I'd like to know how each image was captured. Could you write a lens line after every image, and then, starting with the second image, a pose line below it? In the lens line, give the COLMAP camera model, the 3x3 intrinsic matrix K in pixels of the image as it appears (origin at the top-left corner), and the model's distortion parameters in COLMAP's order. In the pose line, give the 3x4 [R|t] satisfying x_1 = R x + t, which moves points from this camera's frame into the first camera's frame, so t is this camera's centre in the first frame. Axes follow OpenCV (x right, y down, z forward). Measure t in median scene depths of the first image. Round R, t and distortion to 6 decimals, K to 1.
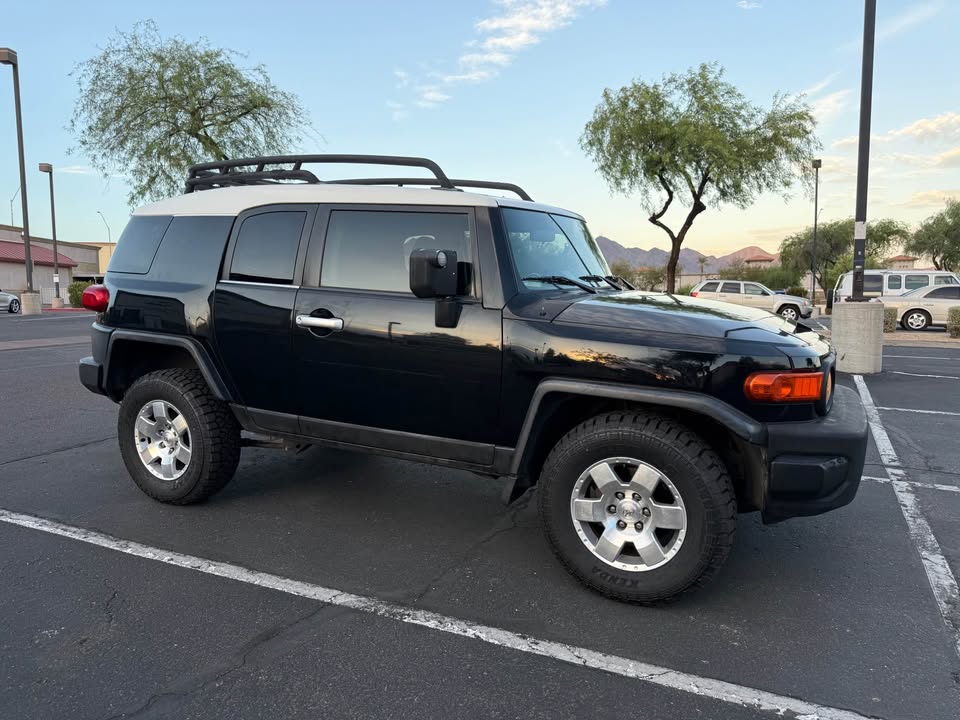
lens RADIAL K [[681.2, 0, 478.1], [0, 681.2, 357.4], [0, 0, 1]] dist [0.034536, -0.040628]
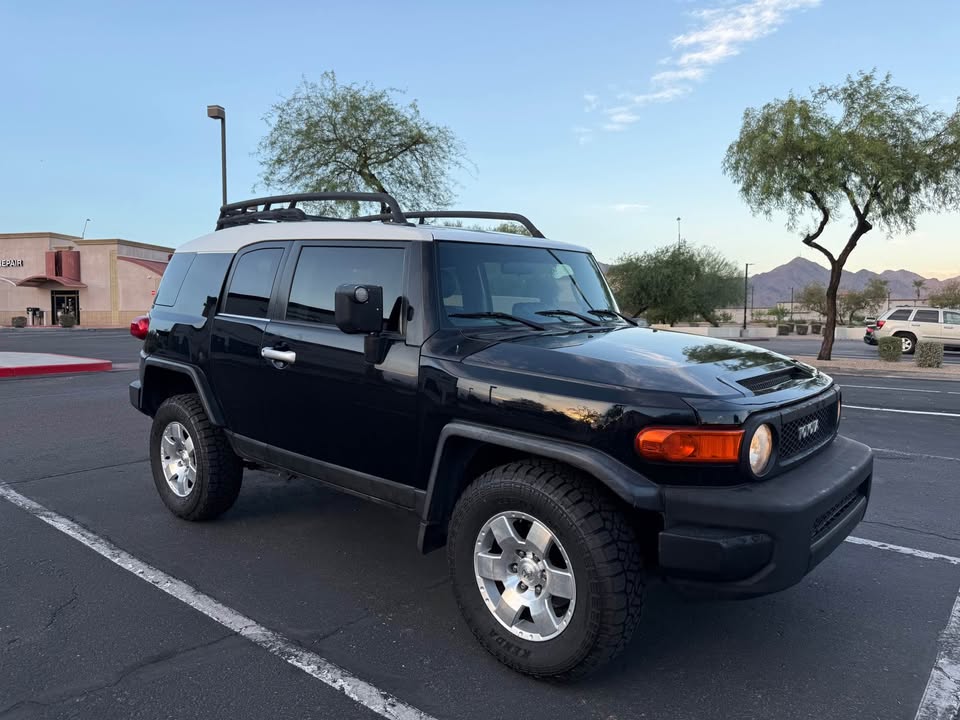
lens RADIAL K [[681.2, 0, 476.3], [0, 681.2, 359.7], [0, 0, 1]] dist [0.034536, -0.040628]
pose [[0.966242, 0.023249, -0.256586, 0.294621], [-0.031588, 0.999097, -0.028425, -0.022303], [0.255694, 0.035570, 0.966103, 0.073794]]
